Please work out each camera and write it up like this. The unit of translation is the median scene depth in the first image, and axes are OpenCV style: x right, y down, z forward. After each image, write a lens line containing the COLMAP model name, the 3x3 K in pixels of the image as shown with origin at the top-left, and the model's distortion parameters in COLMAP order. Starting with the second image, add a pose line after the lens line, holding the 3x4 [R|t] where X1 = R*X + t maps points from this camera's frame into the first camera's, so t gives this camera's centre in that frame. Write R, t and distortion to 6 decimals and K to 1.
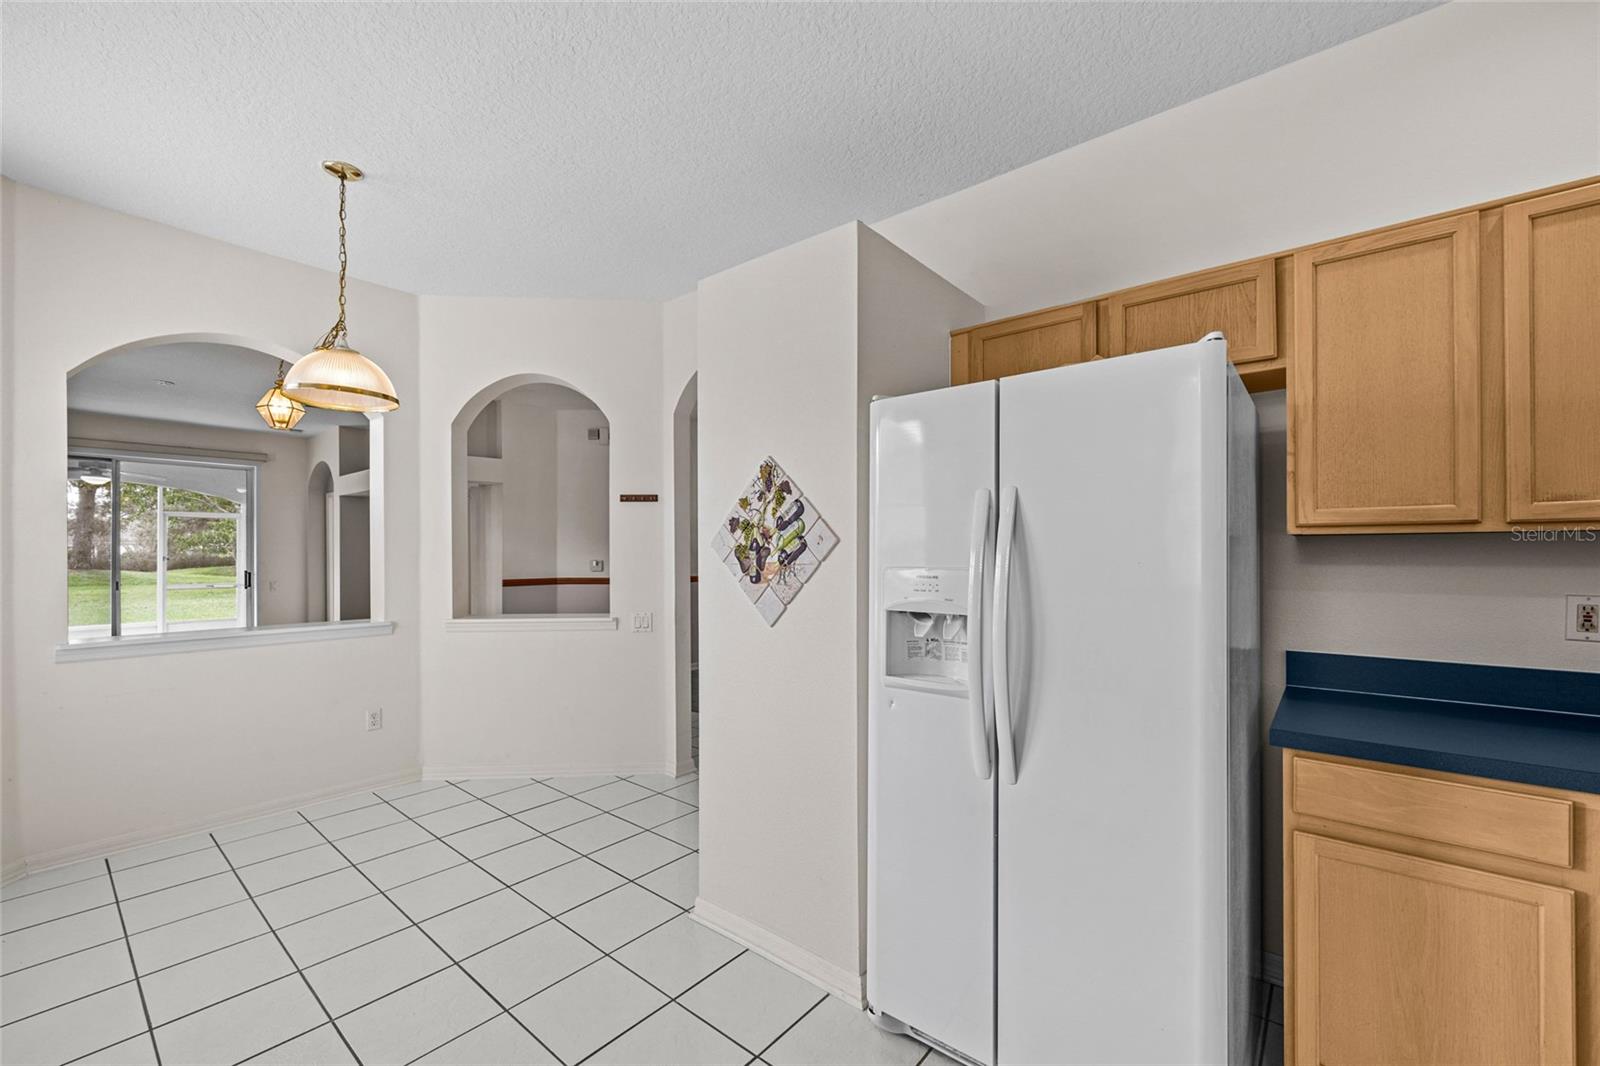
lens RADIAL K [[653.3, 0, 802.4], [0, 653.3, 543.0], [0, 0, 1]] dist [0.002058, 0.000090]
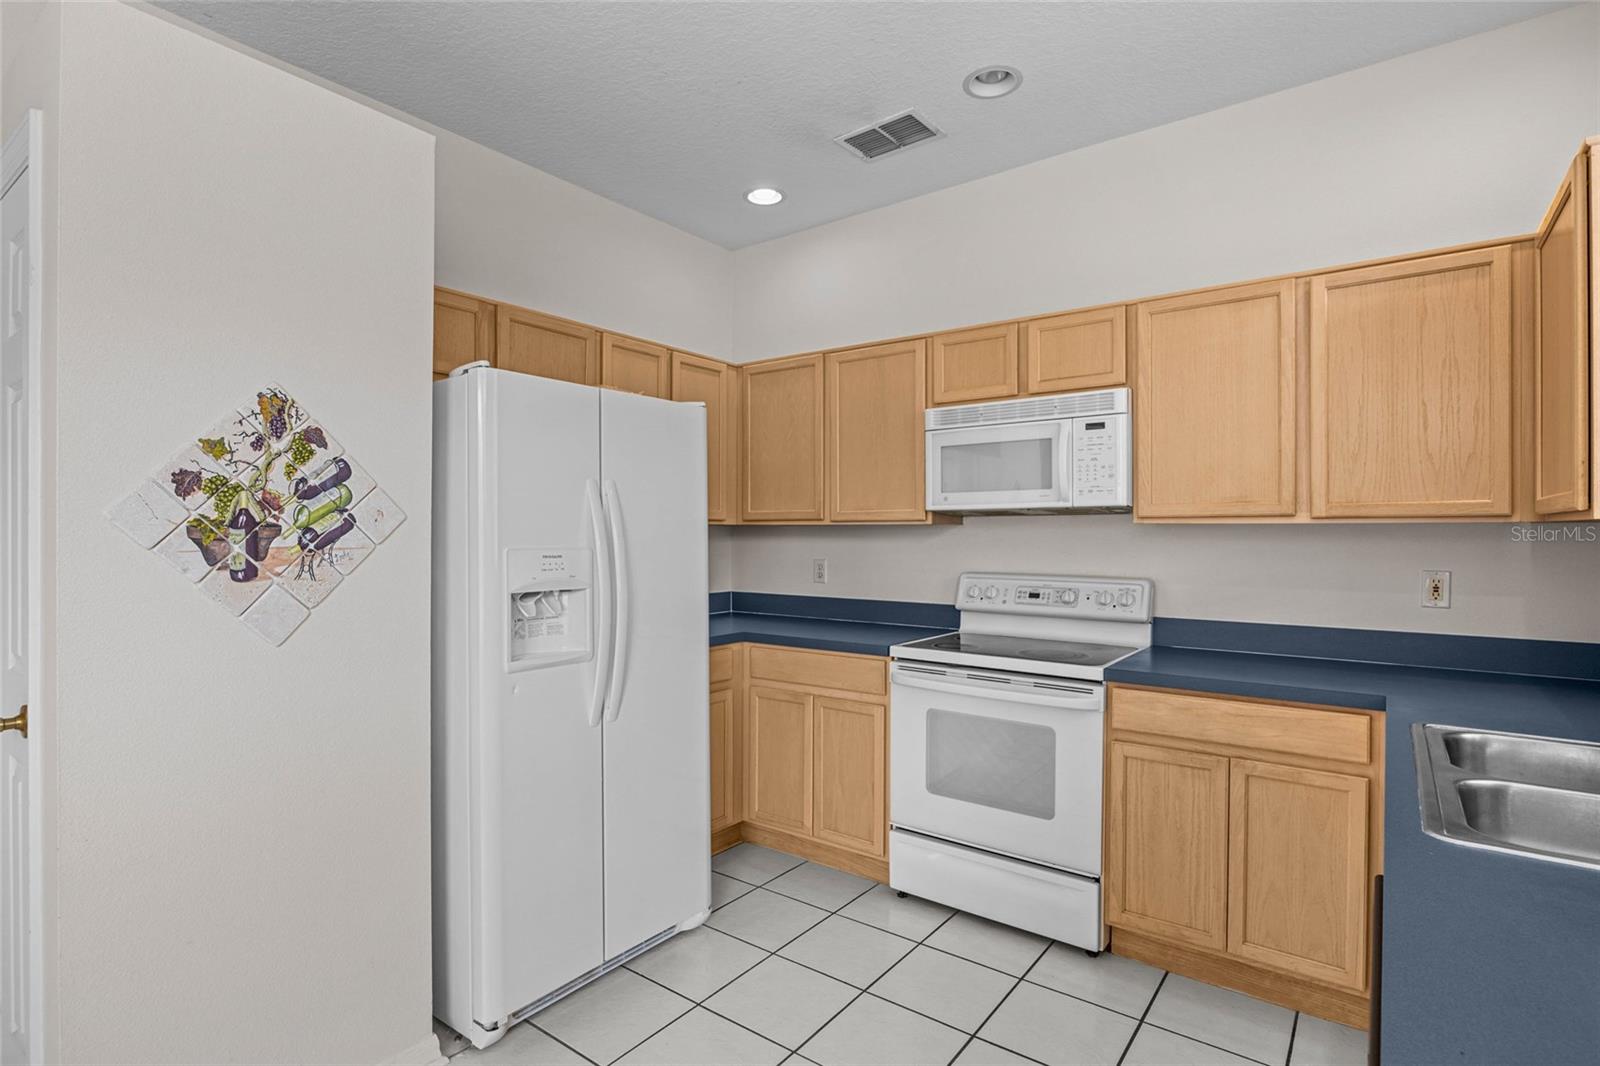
lens RADIAL K [[815.1, 0, 801.7], [0, 815.1, 544.5], [0, 0, 1]] dist [-0.001930, 0.001504]
pose [[-0.053519, -0.003958, 0.998559, -0.897292], [-0.012611, 0.999915, 0.003288, 0.018193], [-0.998487, -0.012417, -0.053564, 0.528390]]
